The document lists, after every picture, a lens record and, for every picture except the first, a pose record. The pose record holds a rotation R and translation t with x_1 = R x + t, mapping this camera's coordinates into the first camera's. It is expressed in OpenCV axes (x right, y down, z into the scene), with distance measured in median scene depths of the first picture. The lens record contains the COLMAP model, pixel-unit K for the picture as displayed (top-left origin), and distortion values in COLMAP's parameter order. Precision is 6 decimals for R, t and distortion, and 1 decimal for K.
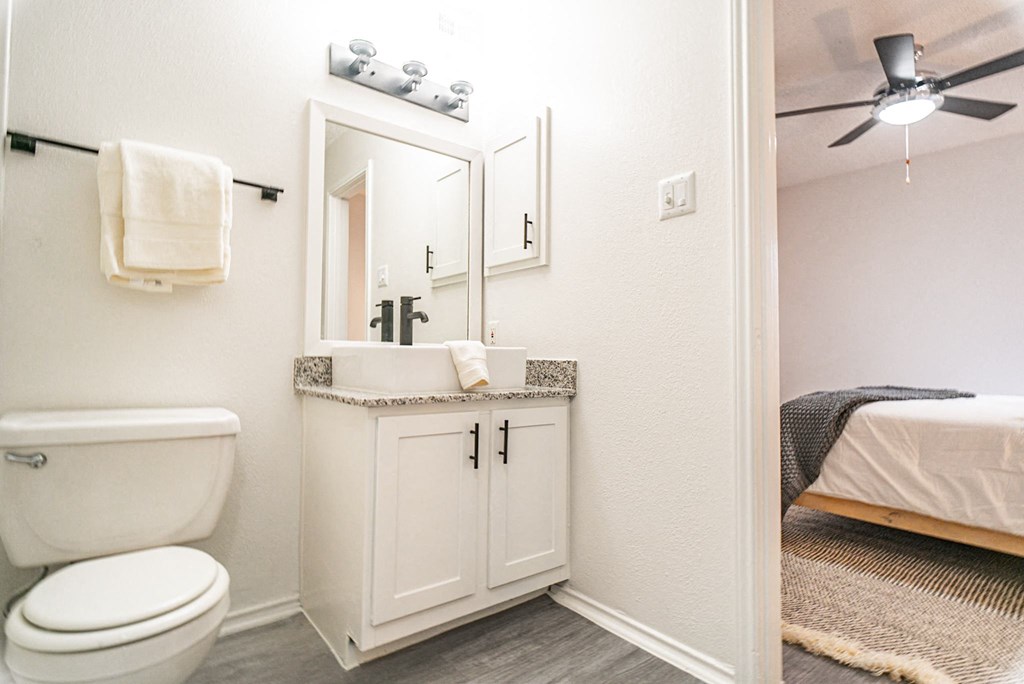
lens RADIAL K [[532.6, 0, 514.6], [0, 532.6, 343.2], [0, 0, 1]] dist [-0.001908, -0.000354]
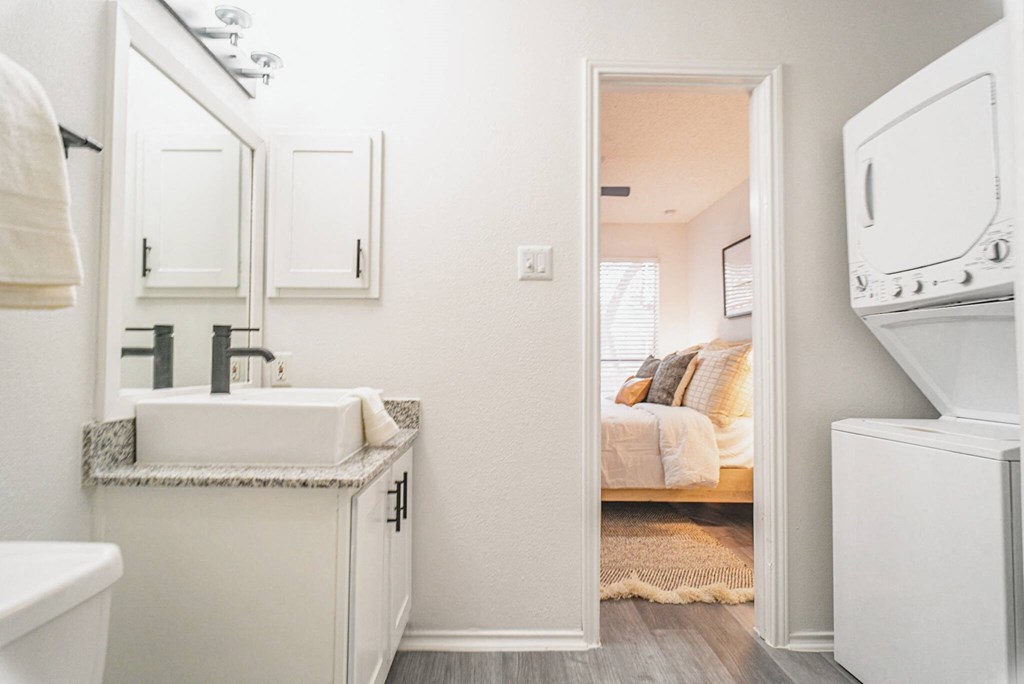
lens RADIAL K [[532.6, 0, 514.6], [0, 532.6, 343.2], [0, 0, 1]] dist [-0.001908, -0.000354]
pose [[0.612111, 0.020805, 0.790498, -0.638379], [-0.024178, 0.999679, -0.007589, -0.079049], [-0.790402, -0.014467, 0.612417, 0.275956]]
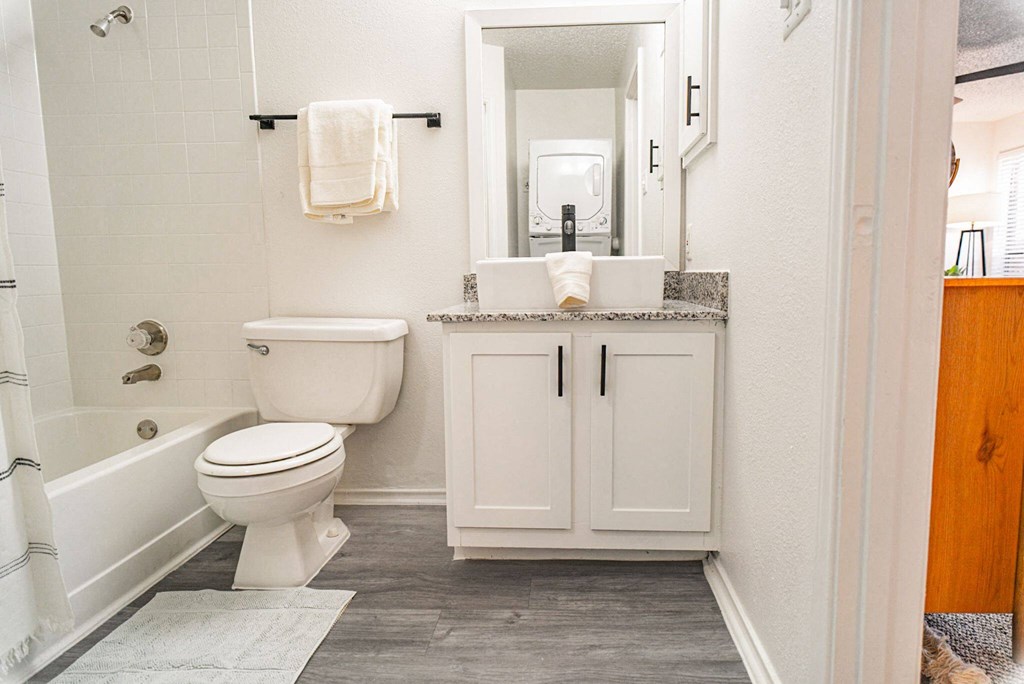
lens RADIAL K [[567.0, 0, 543.4], [0, 567.0, 340.1], [0, 0, 1]] dist [-0.001914, -0.000375]
pose [[0.741891, 0.057297, -0.668068, 0.508065], [0.037216, 0.991288, 0.126346, 0.019952], [0.669487, -0.118598, 0.733295, 0.279084]]
